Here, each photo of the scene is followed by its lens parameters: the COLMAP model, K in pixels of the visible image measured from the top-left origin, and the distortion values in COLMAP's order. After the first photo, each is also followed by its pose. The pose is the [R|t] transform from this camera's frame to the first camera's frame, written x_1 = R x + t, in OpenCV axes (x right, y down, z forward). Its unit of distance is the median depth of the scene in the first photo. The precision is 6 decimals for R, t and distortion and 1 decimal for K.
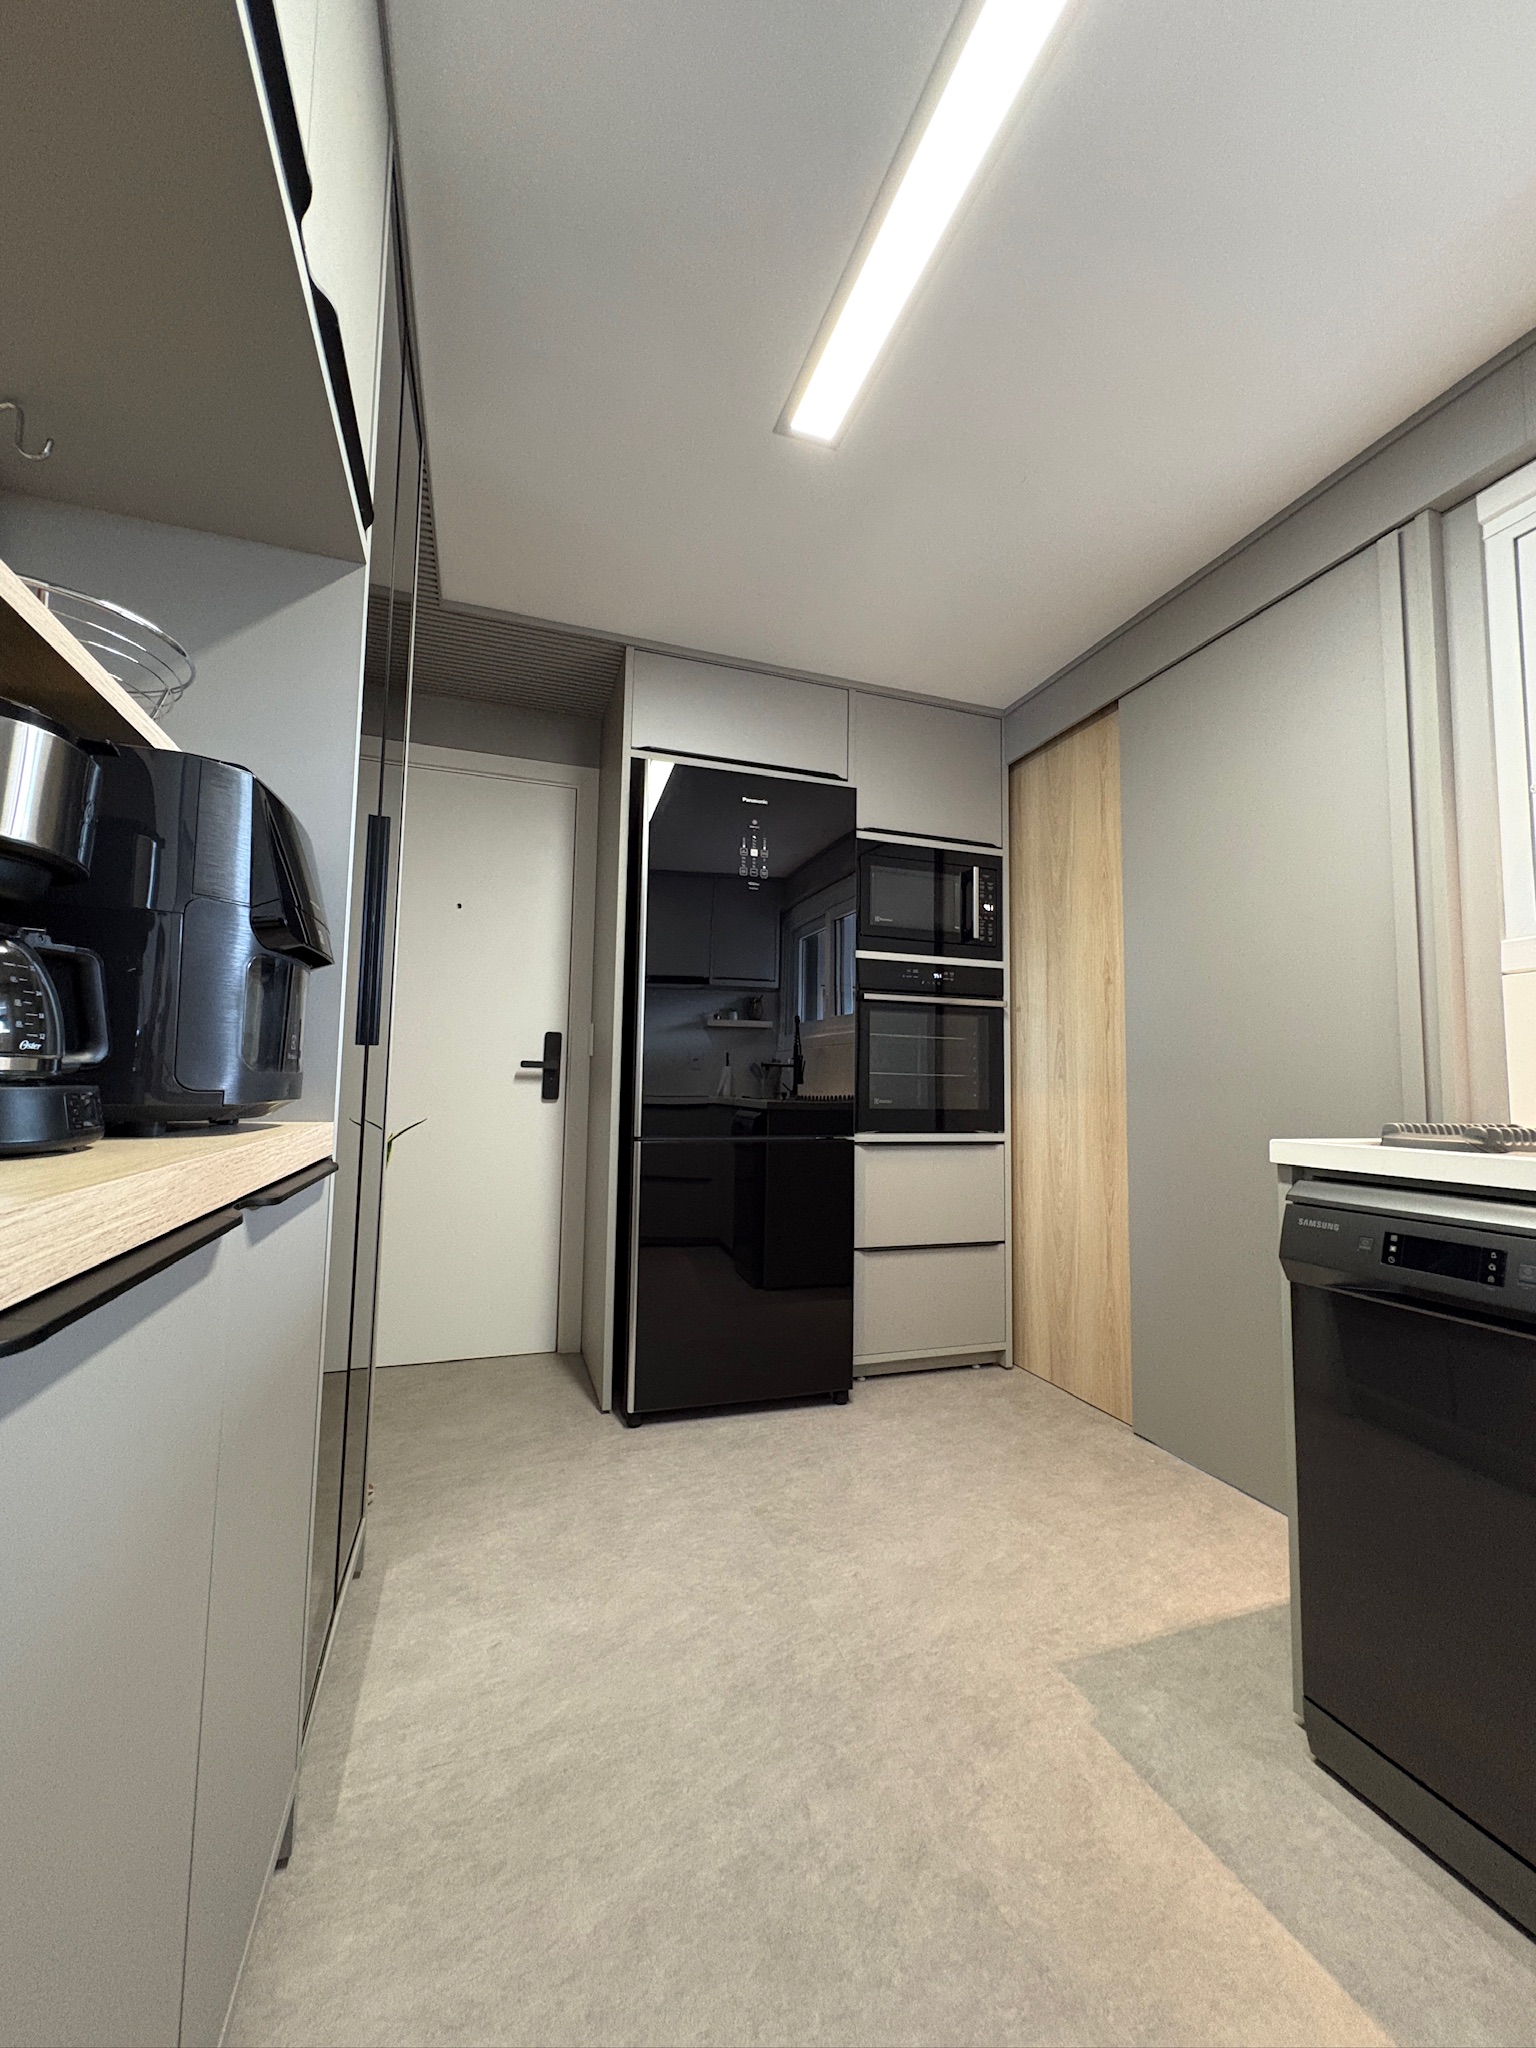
lens RADIAL K [[815.2, 0, 768.0], [0, 815.2, 1024.0], [0, 0, 1]] dist [0.001863, 0.000709]
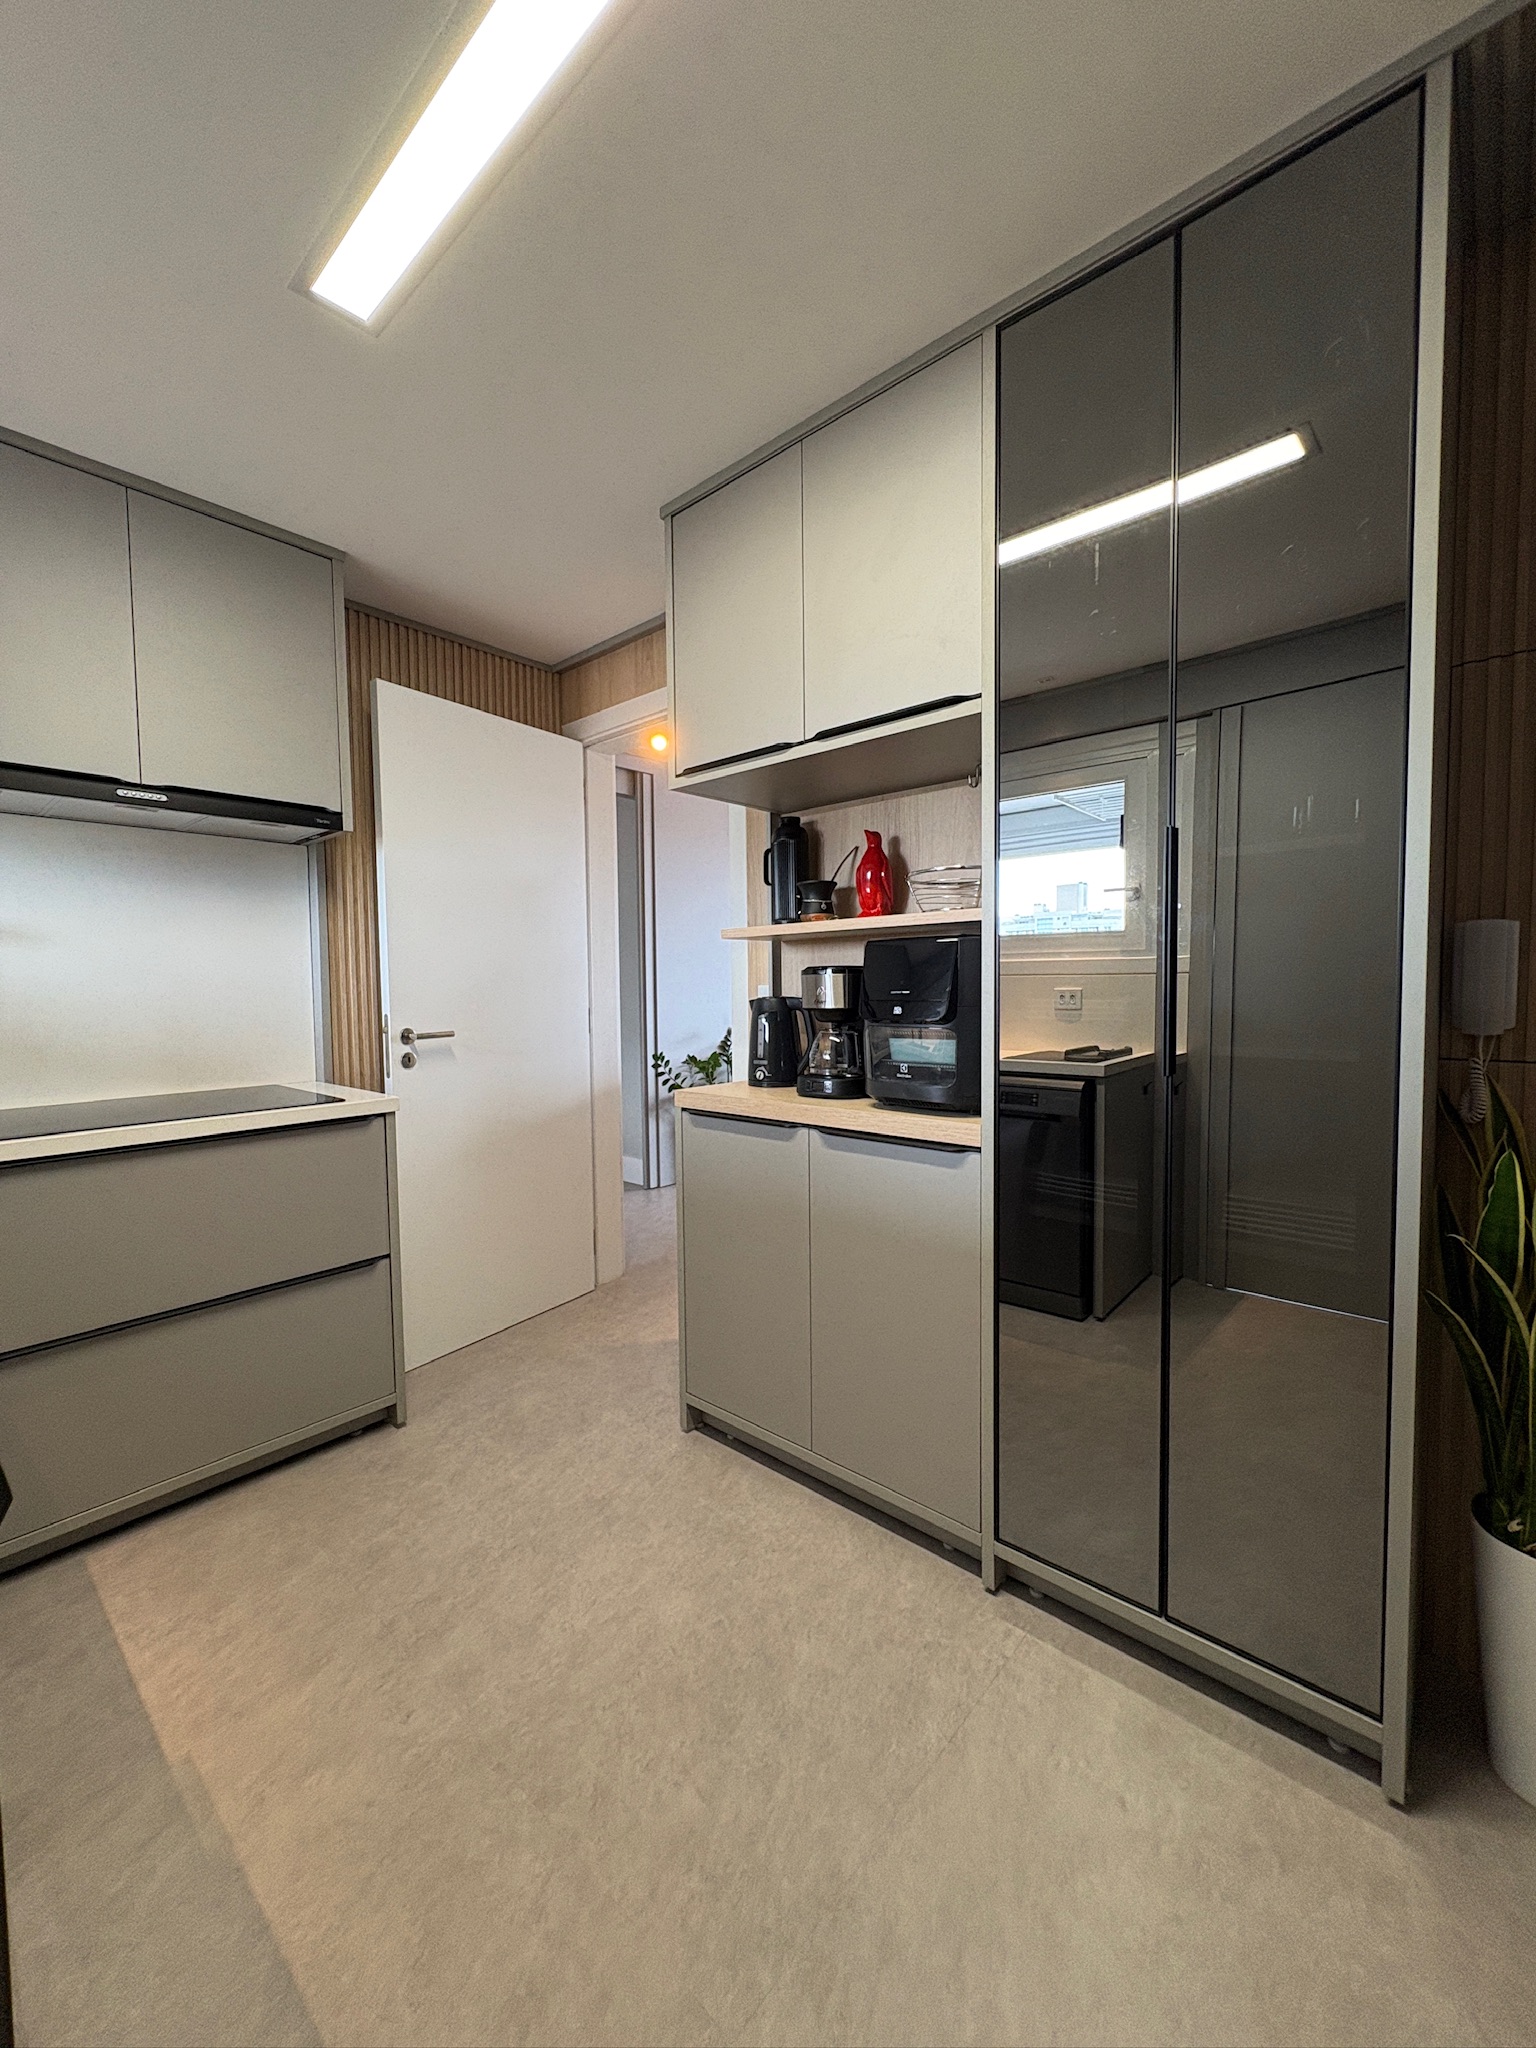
lens RADIAL K [[815.2, 0, 768.0], [0, 815.2, 1024.0], [0, 0, 1]] dist [0.001863, 0.000709]
pose [[-0.873247, 0.022622, -0.486752, 0.466590], [0.038923, 0.998968, -0.023402, -0.036744], [0.485720, -0.039382, -0.873227, 1.988505]]
